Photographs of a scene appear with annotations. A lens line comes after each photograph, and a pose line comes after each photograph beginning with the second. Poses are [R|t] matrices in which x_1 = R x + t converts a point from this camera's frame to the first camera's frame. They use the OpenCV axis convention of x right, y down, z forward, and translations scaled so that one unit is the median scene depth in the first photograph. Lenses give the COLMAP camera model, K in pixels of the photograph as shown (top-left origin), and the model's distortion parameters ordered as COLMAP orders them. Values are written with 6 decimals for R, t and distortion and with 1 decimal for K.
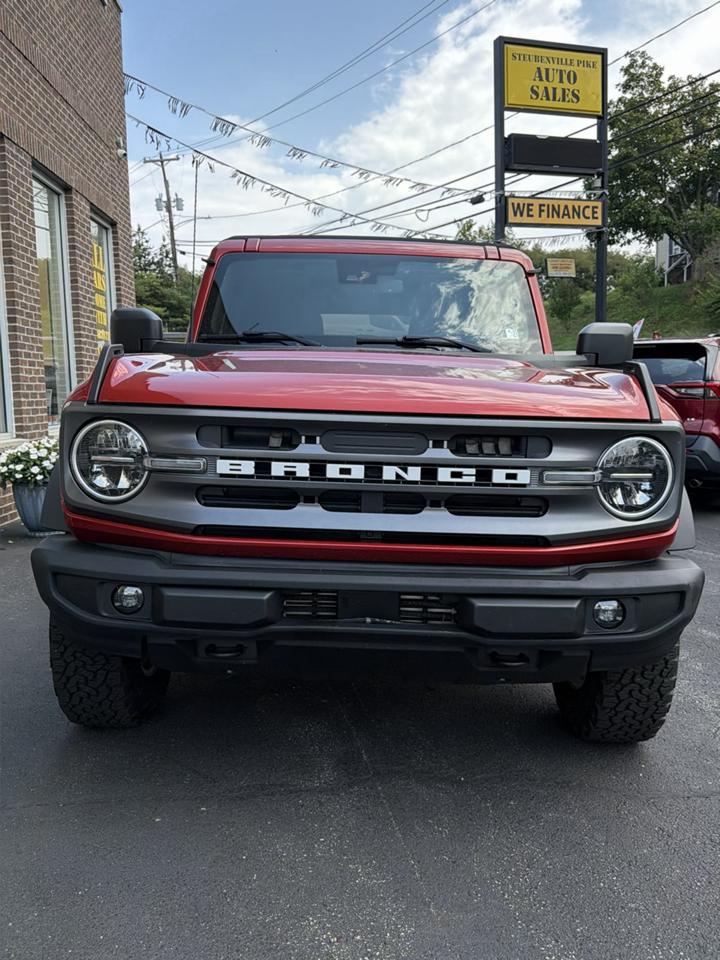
lens RADIAL K [[857.6, 0, 360.0], [0, 857.6, 480.0], [0, 0, 1]] dist [0.146526, -0.325202]
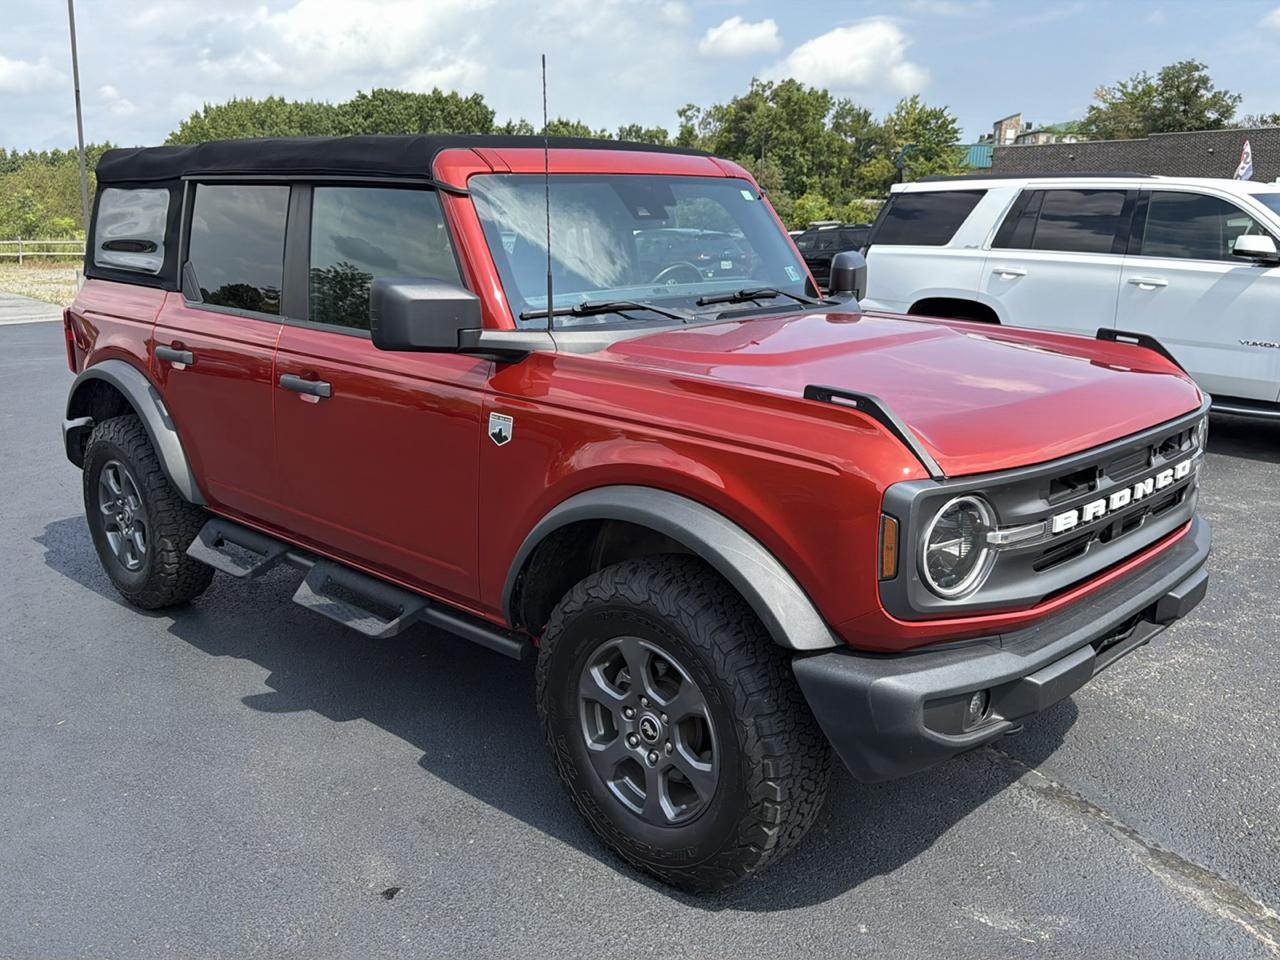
lens RADIAL K [[1143.5, 0, 640.0], [0, 1143.5, 480.0], [0, 0, 1]] dist [0.146526, -0.325202]
pose [[0.693389, -0.199376, 0.692431, -1.077107], [0.102126, 0.978449, 0.179464, -0.267240], [-0.713289, -0.053723, 0.698808, 0.422516]]
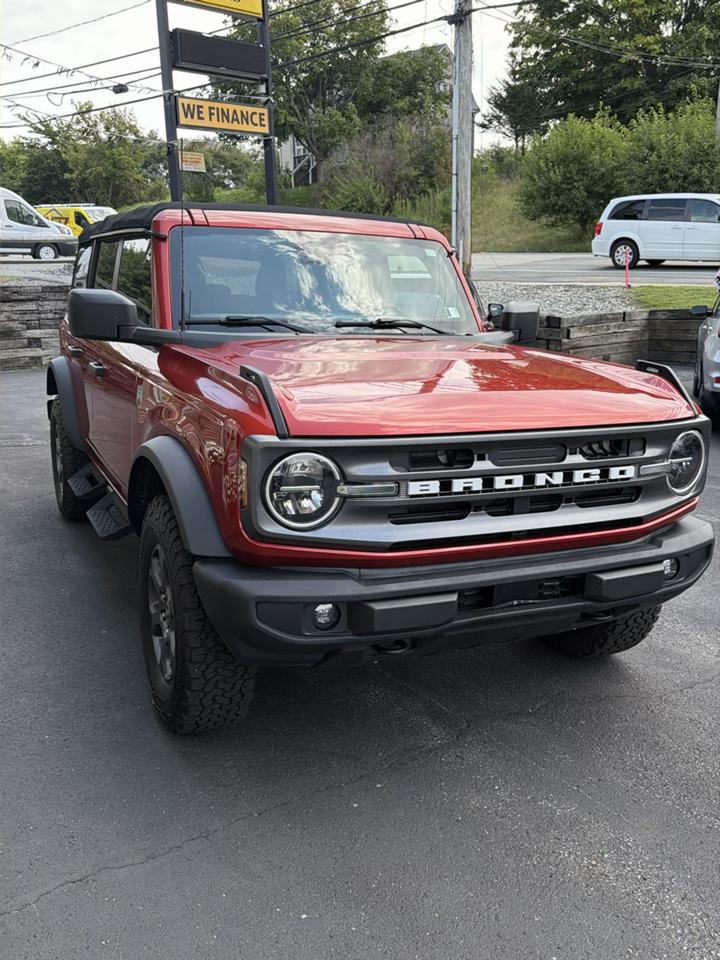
lens RADIAL K [[857.6, 0, 360.0], [0, 857.6, 480.0], [0, 0, 1]] dist [0.146526, -0.325202]
pose [[0.909488, -0.096287, 0.404426, -0.574032], [0.047994, 0.990622, 0.127921, -0.146472], [-0.412951, -0.096933, 0.905580, 0.030651]]
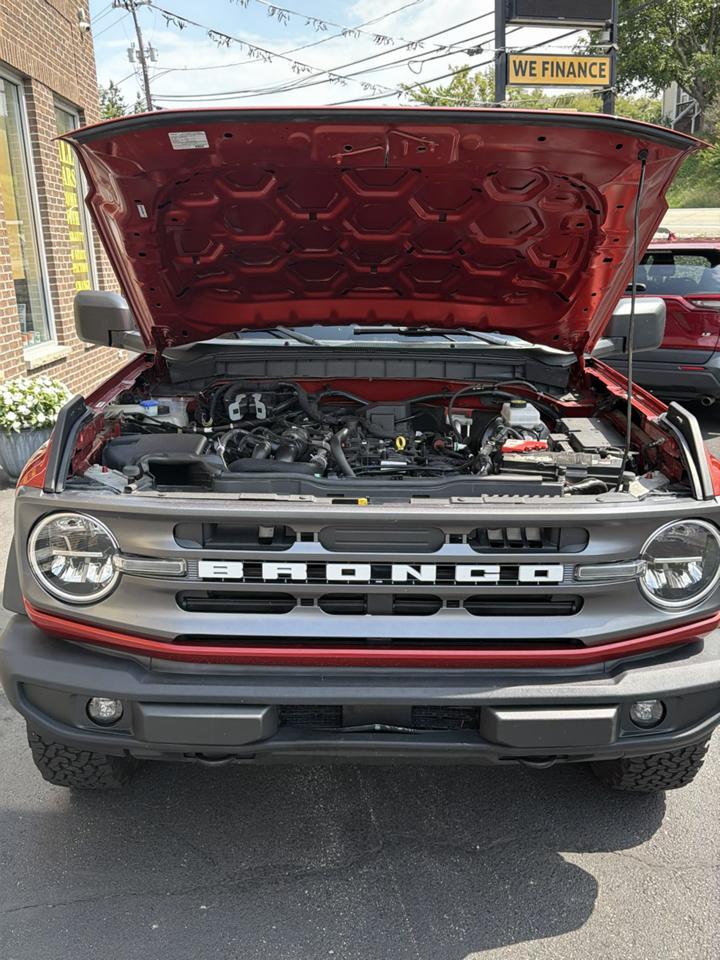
lens RADIAL K [[864.5, 0, 360.0], [0, 864.5, 480.0], [0, 0, 1]] dist [0.070895, -0.118812]
pose [[0.999804, -0.019098, 0.005205, -0.007173], [0.018055, 0.987639, 0.155699, -0.203491], [-0.008114, -0.155575, 0.987791, 0.136117]]
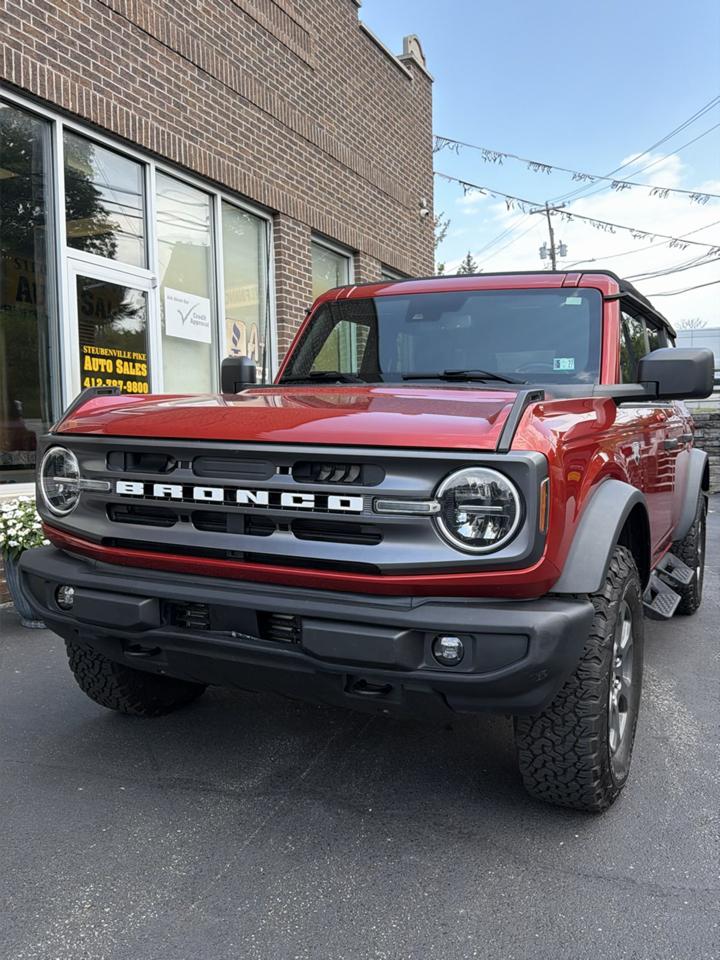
lens RADIAL K [[857.6, 0, 360.0], [0, 857.6, 480.0], [0, 0, 1]] dist [0.146526, -0.325202]
pose [[0.900882, 0.019003, -0.433649, 0.546176], [-0.040737, 0.998333, -0.040881, 0.007822], [0.432149, 0.054494, 0.900154, 0.079362]]
